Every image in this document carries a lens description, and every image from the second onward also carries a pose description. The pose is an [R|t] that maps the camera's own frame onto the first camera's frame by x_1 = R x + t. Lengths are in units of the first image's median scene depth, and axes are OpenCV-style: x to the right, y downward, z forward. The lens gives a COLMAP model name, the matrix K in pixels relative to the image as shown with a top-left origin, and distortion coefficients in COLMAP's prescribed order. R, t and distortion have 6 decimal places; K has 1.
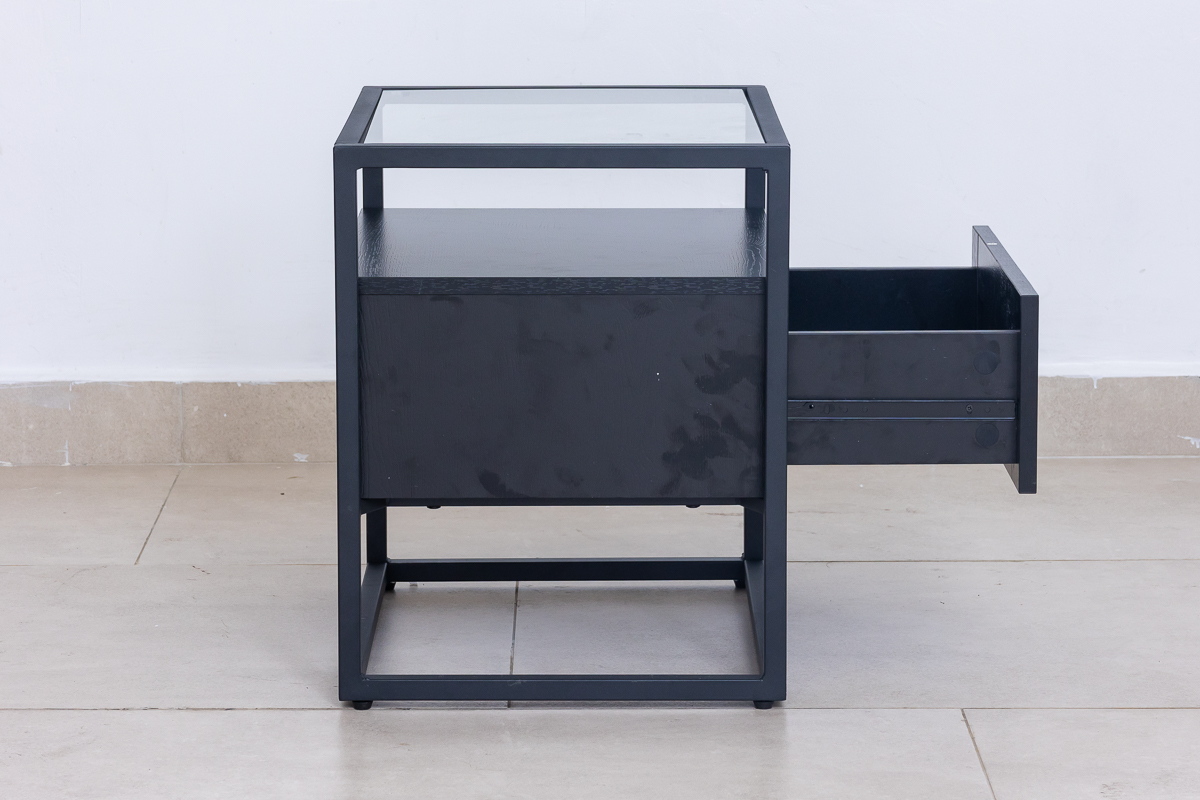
lens RADIAL K [[4147.2, 0, 600.0], [0, 4147.2, 400.0], [0, 0, 1]] dist [0.152481, -1.685629]
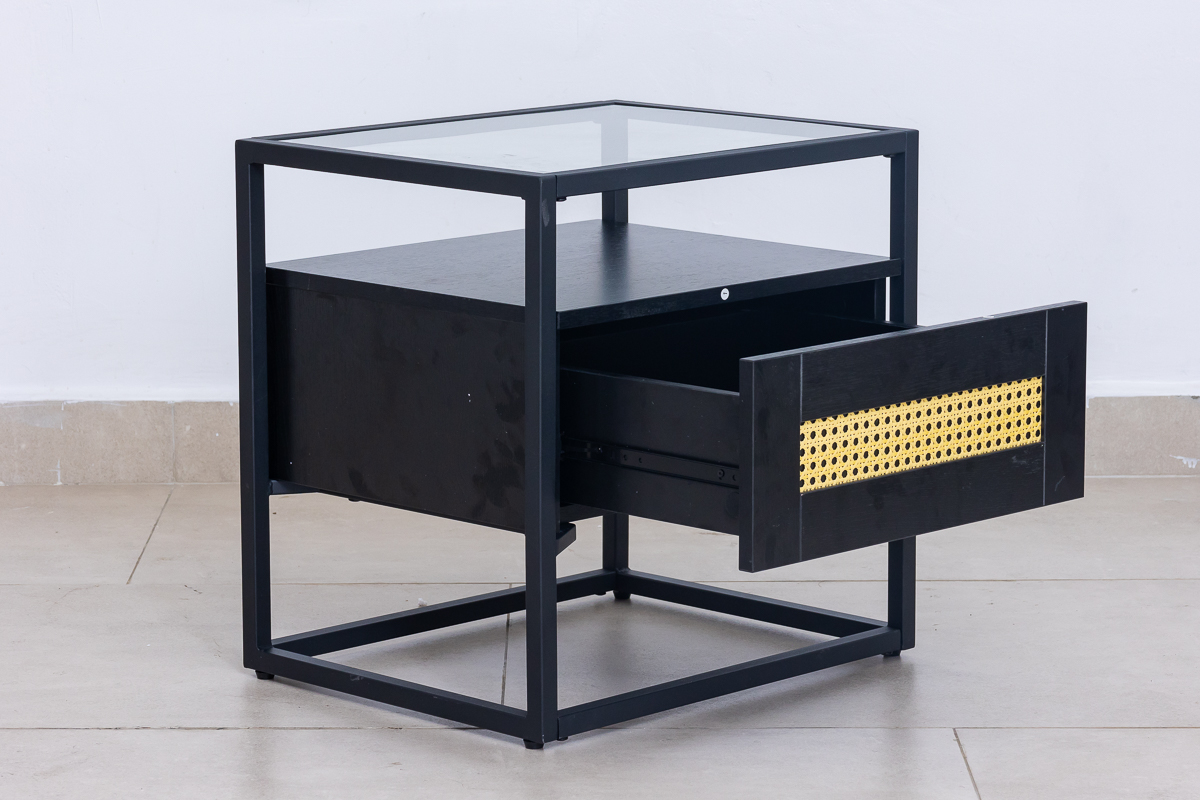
lens RADIAL K [[4147.2, 0, 600.0], [0, 4147.2, 400.0], [0, 0, 1]] dist [0.152481, -1.685629]
pose [[0.716088, 0.121448, -0.687364, 0.719725], [-0.126830, 0.990994, 0.042965, -0.051738], [0.686391, 0.056411, 0.725041, 0.298206]]
